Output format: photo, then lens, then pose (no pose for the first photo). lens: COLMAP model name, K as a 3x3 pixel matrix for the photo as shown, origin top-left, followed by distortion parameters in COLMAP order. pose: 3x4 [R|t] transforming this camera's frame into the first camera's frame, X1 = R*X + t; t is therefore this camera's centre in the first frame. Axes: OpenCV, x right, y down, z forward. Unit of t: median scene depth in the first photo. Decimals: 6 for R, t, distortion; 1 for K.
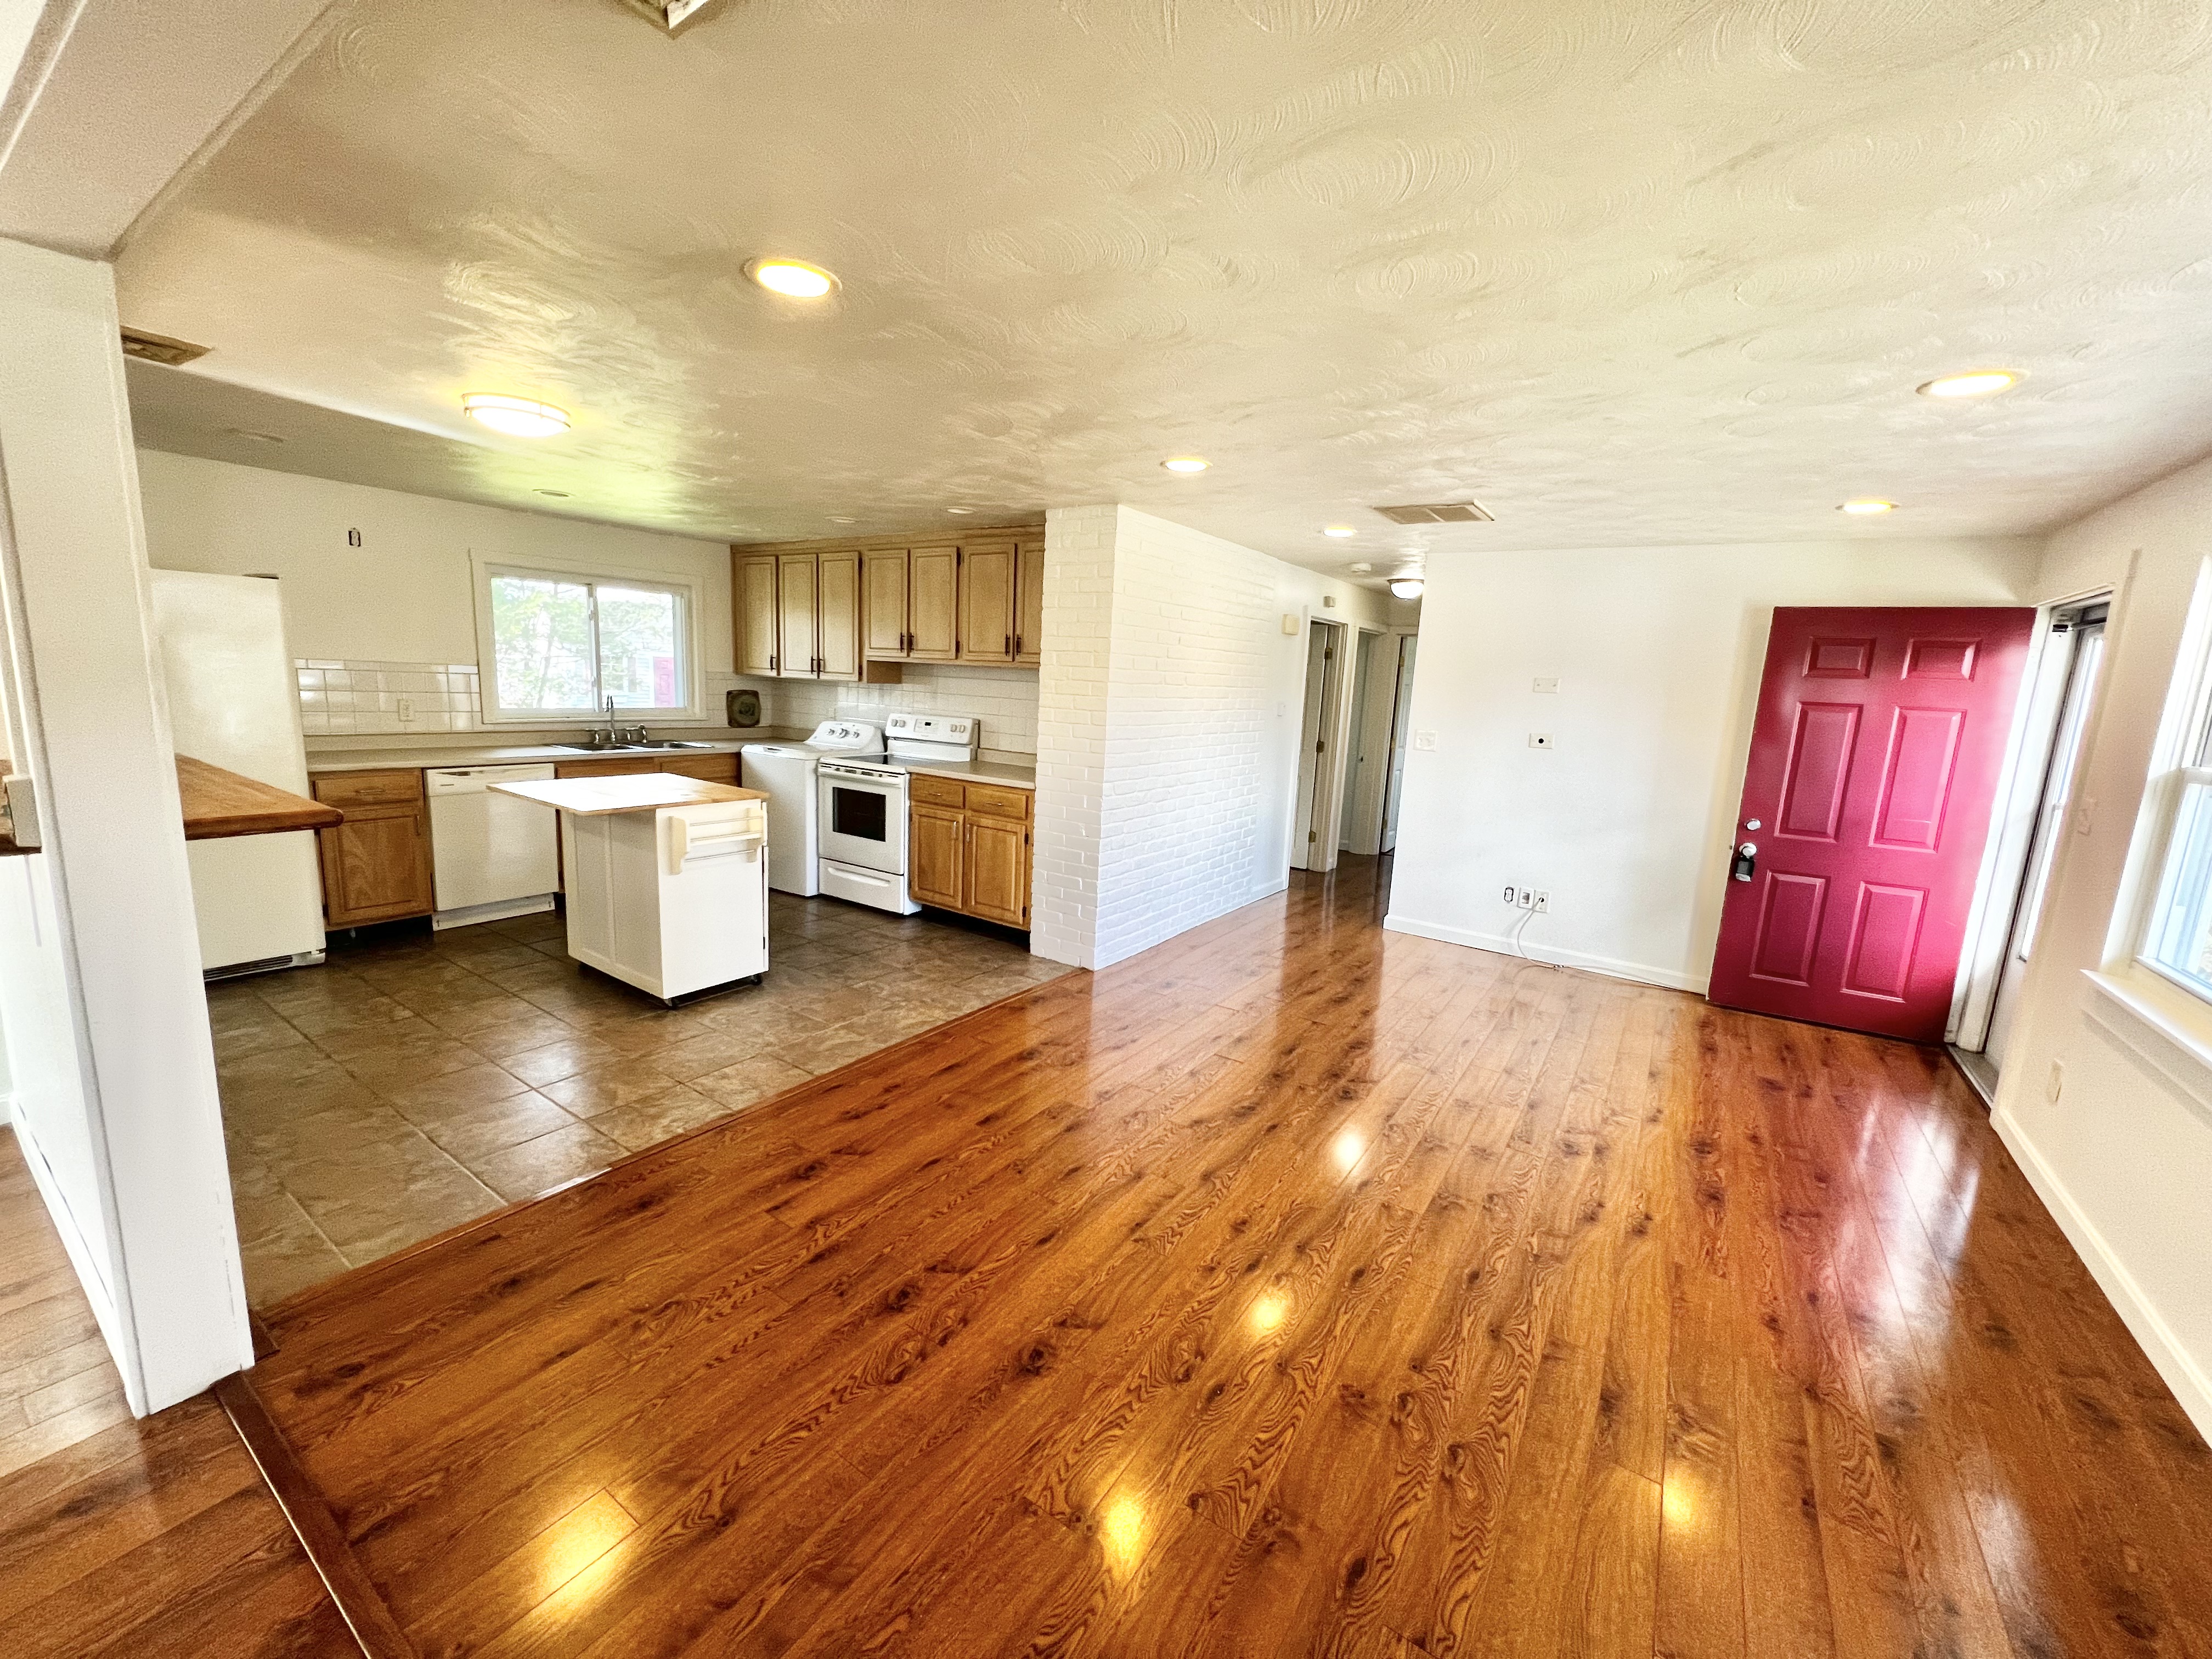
lens RADIAL K [[880.8, 0, 1103.3], [0, 880.8, 826.2], [0, 0, 1]] dist [-0.000896, 0.000662]
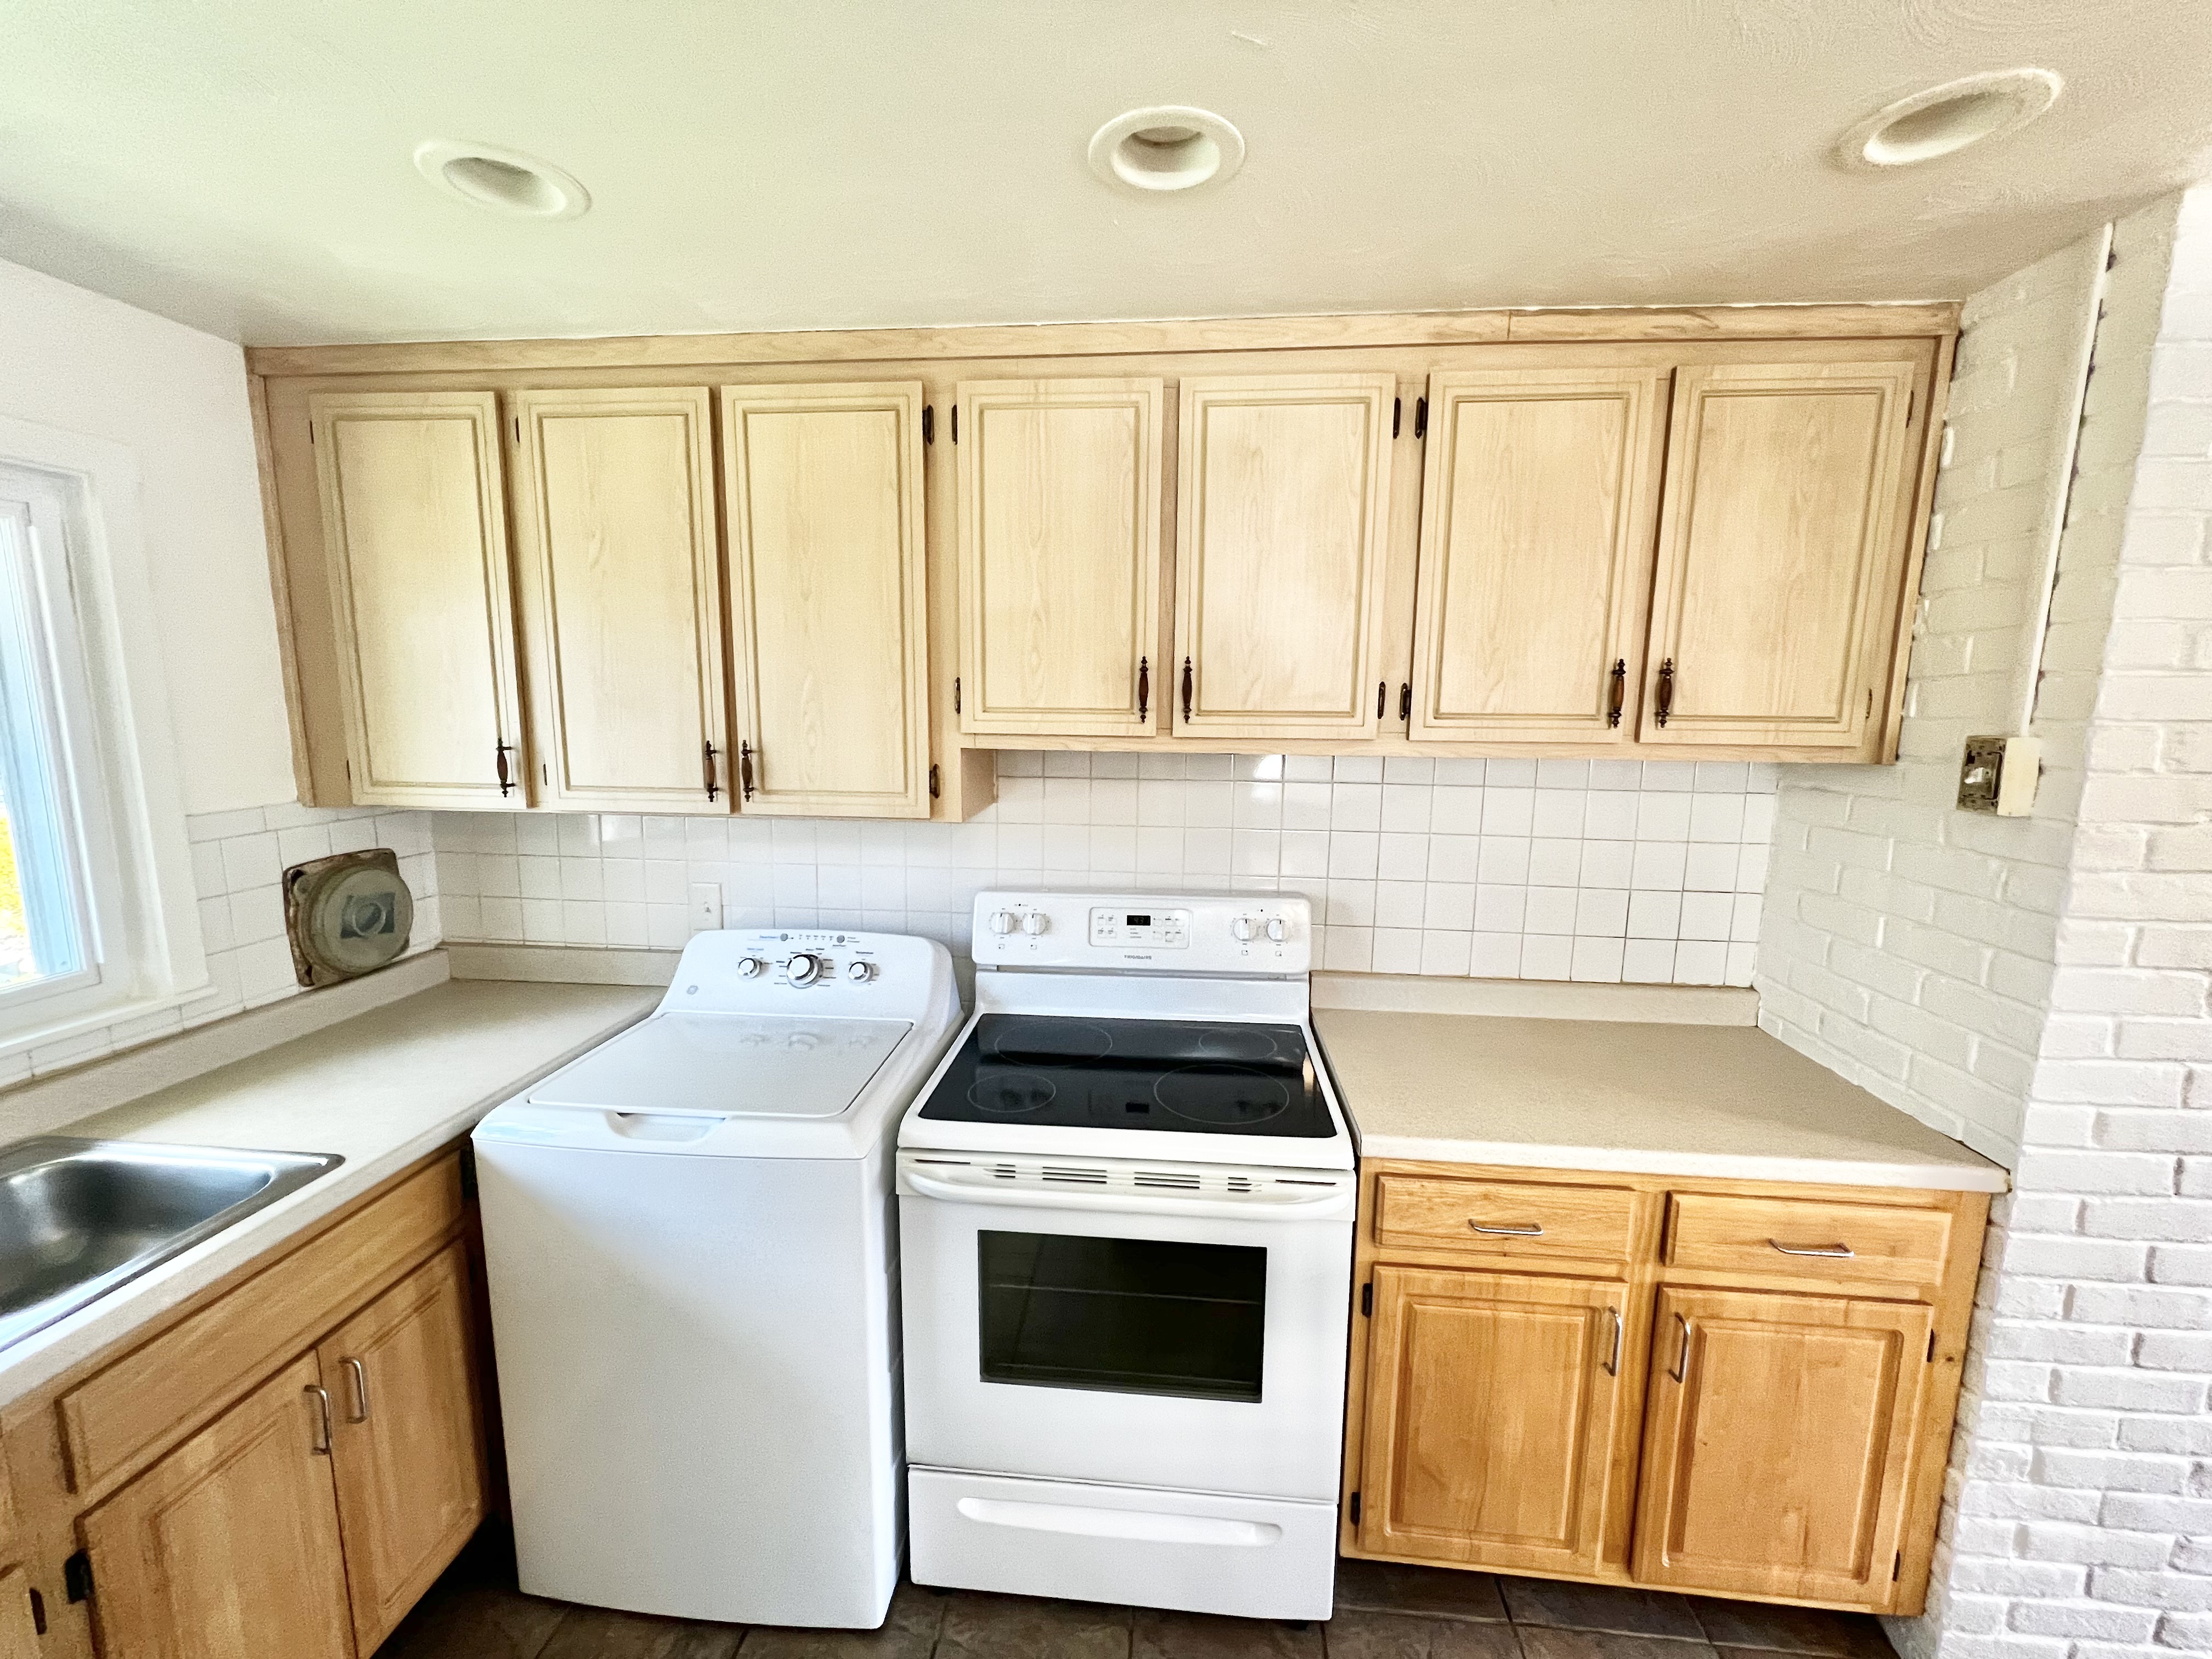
lens RADIAL K [[885.1, 0, 1105.0], [0, 885.1, 827.3], [0, 0, 1]] dist [-0.002461, 0.000759]
pose [[0.874318, -0.108765, 0.473010, -0.413912], [0.112971, 0.993405, 0.019610, -0.179657], [-0.472023, 0.036291, 0.880839, 0.785808]]
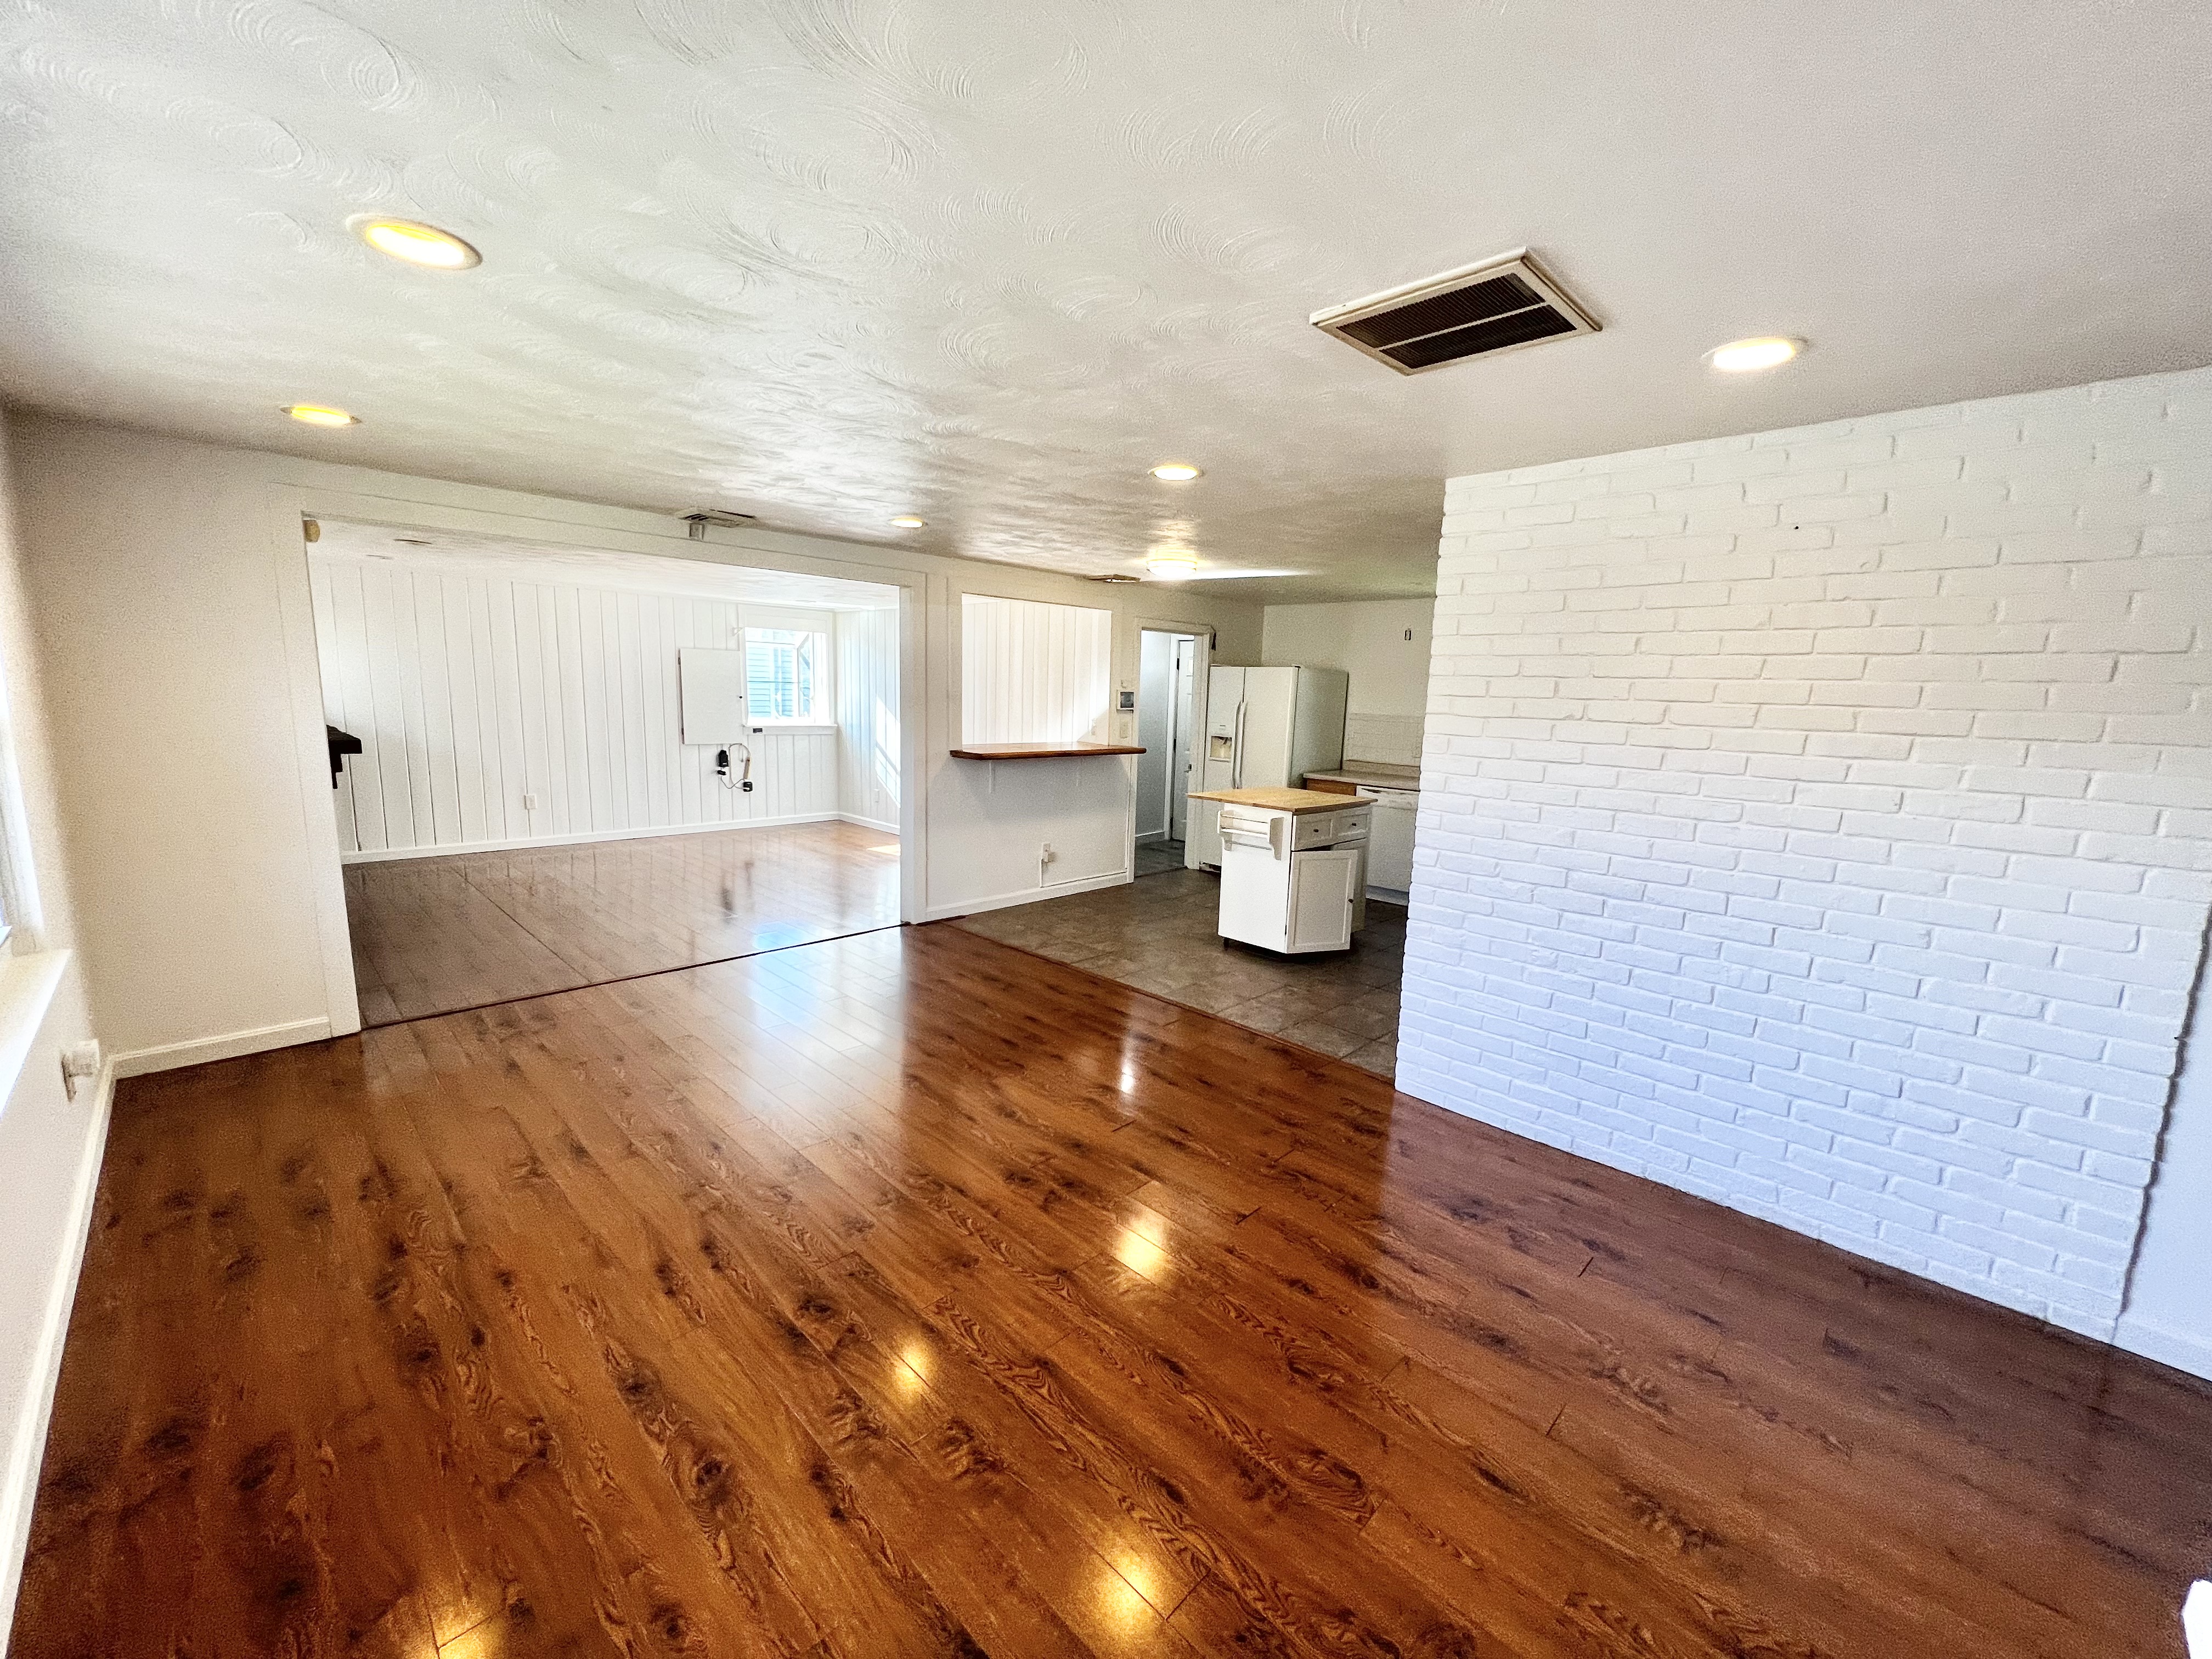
lens RADIAL K [[880.8, 0, 1097.0], [0, 880.8, 826.4], [0, 0, 1]] dist [-0.000896, 0.000662]
pose [[-0.186416, 0.098274, -0.977544, 0.668818], [-0.203296, 0.969592, 0.136243, -0.094167], [0.961208, 0.224128, -0.160768, 0.722433]]
